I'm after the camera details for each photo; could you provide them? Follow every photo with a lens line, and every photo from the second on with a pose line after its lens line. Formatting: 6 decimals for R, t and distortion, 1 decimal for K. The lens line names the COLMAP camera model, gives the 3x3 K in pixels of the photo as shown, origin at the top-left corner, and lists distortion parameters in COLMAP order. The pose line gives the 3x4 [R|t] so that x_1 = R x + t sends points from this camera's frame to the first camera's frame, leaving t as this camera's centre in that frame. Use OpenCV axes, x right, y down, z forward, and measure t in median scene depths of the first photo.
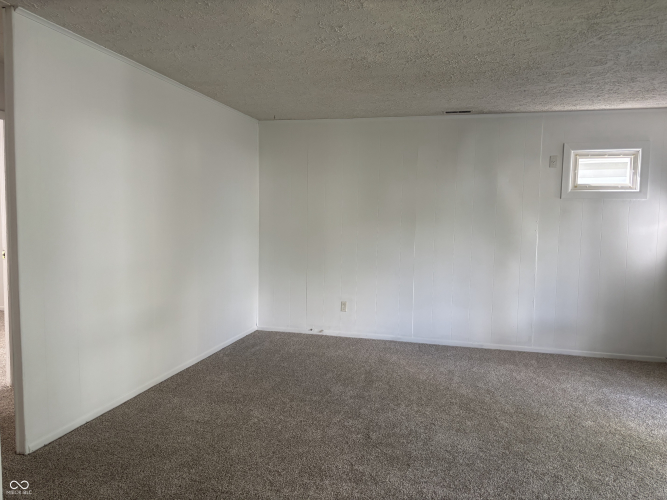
lens RADIAL K [[502.1, 0, 329.6], [0, 502.1, 253.5], [0, 0, 1]] dist [0.046823, -0.041863]
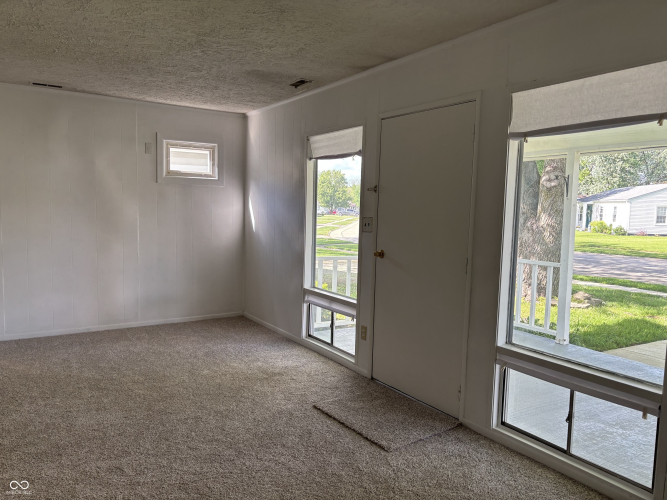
lens RADIAL K [[502.1, 0, 329.6], [0, 502.1, 253.5], [0, 0, 1]] dist [0.046823, -0.041863]
pose [[0.686898, -0.066873, 0.723670, -0.110255], [0.040423, 0.997732, 0.053830, 0.000232], [-0.725628, -0.007723, 0.688044, -0.030133]]
